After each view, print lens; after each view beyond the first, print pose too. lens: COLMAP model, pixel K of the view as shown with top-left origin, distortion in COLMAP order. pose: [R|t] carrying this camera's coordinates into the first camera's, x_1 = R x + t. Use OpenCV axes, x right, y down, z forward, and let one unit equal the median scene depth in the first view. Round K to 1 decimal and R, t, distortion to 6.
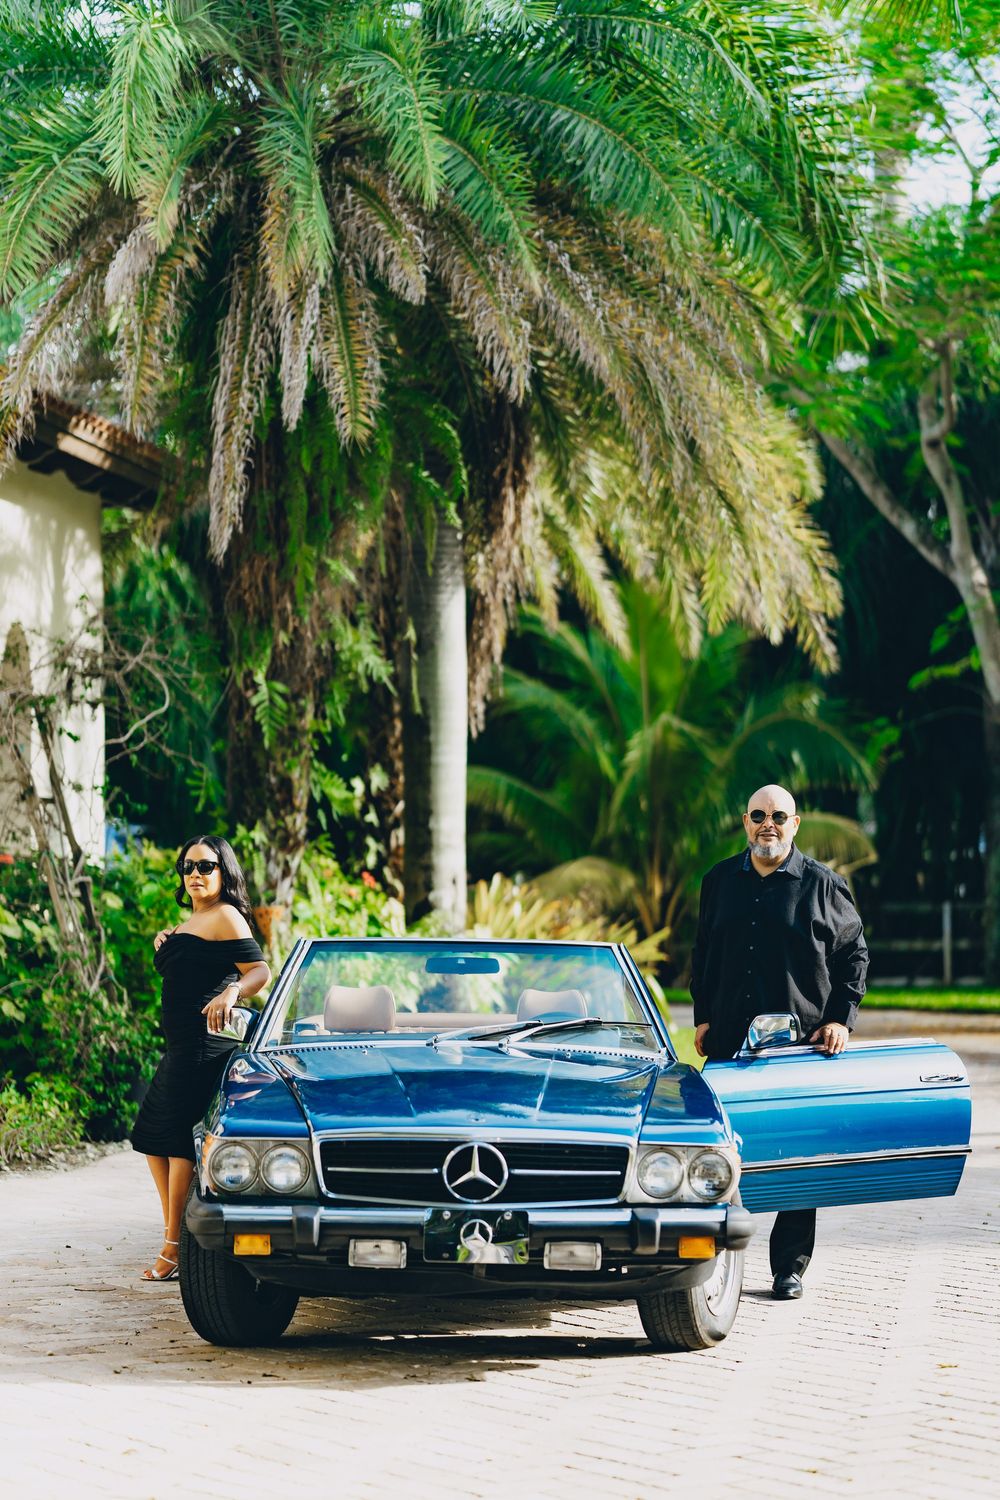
lens RADIAL K [[3896.5, 0, 480.8], [0, 3896.5, 749.0], [0, 0, 1]] dist [0.029594, 0.321994]
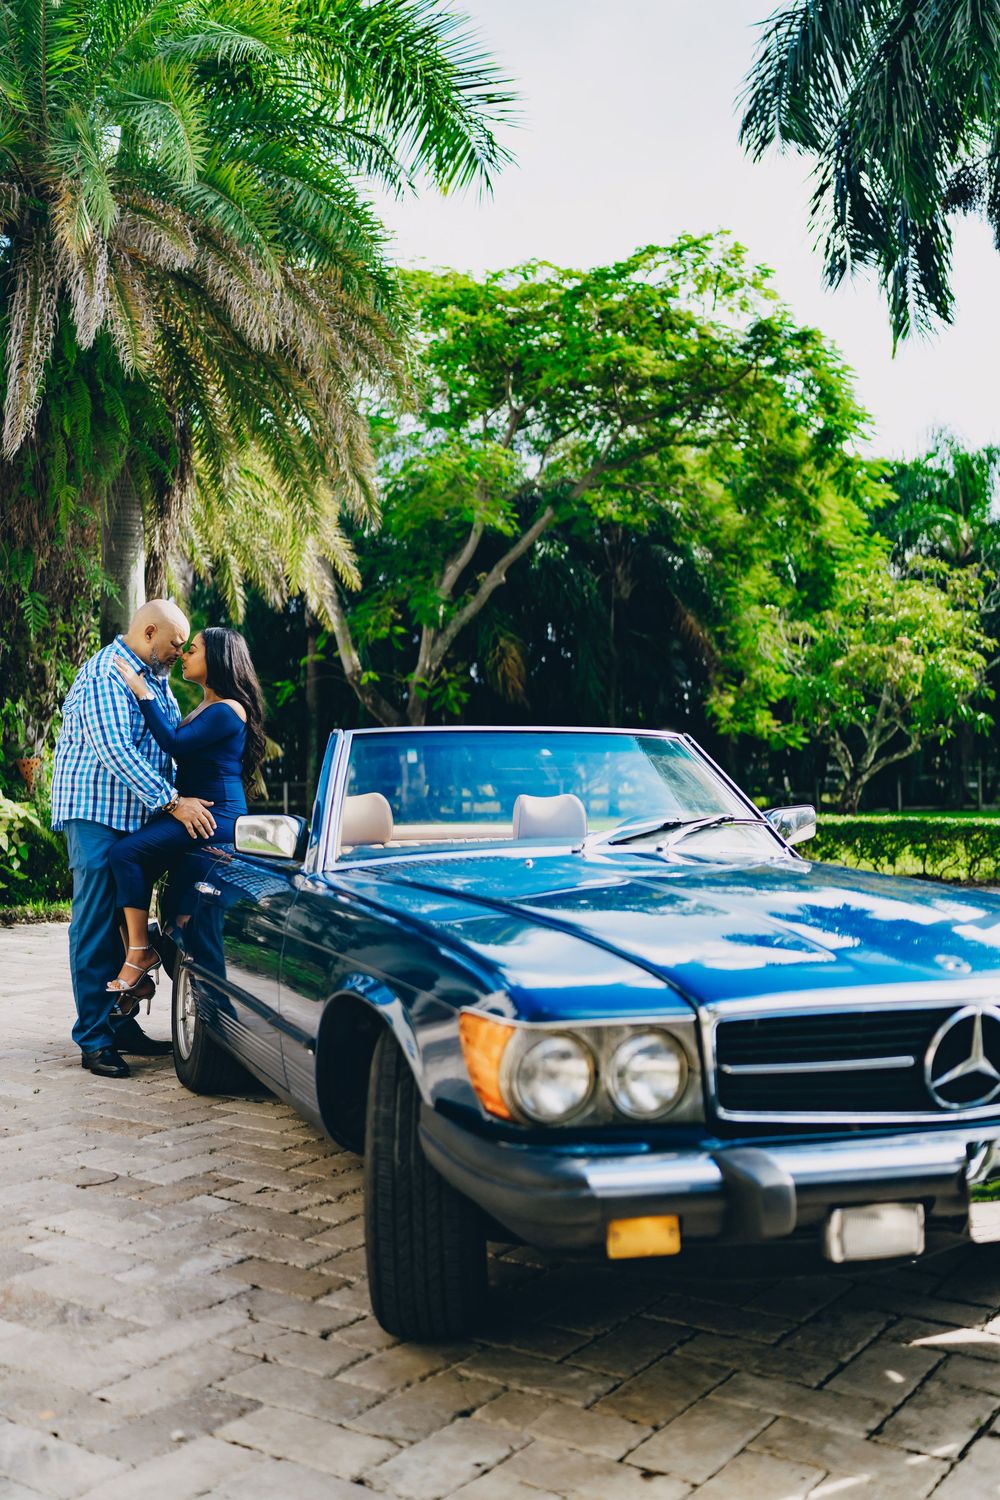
lens RADIAL K [[1453.2, 0, 498.4], [0, 1453.2, 784.7], [0, 0, 1]] dist [-0.035631, -0.007671]
pose [[0.935032, -0.007540, 0.354484, -0.088982], [-0.002505, 0.999608, 0.027869, 0.038595], [-0.354555, -0.026946, 0.934647, 0.513905]]
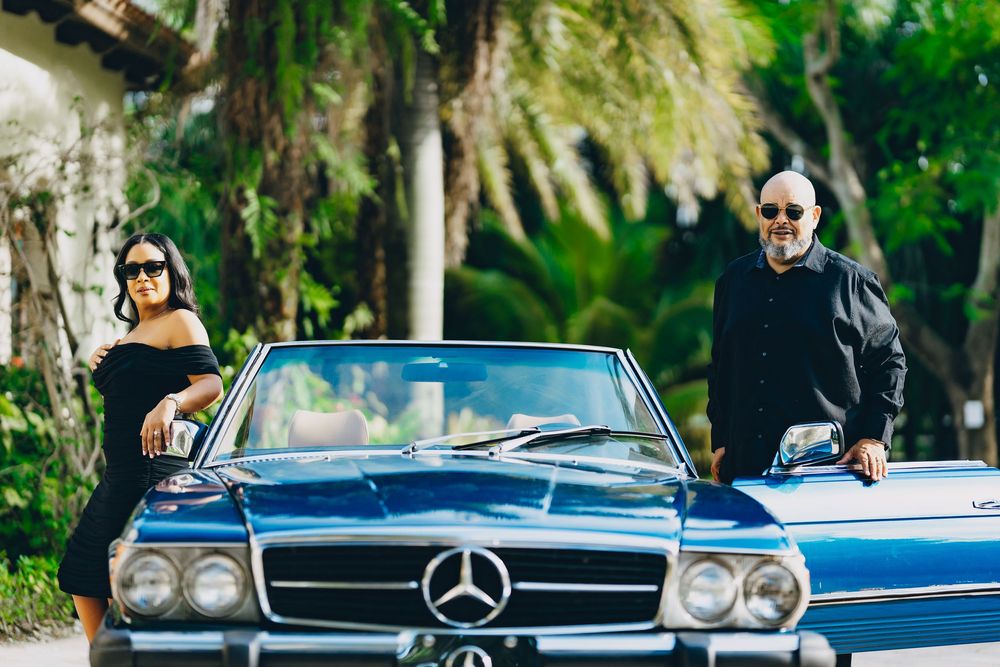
lens RADIAL K [[2603.7, 0, 500.0], [0, 2603.7, 333.5], [0, 0, 1]] dist [0.003039, 0.621453]
pose [[0.999770, 0.000267, 0.021449, -0.003574], [0.000376, 0.999551, -0.029966, 0.046431], [-0.021448, 0.029968, 0.999321, 0.306842]]
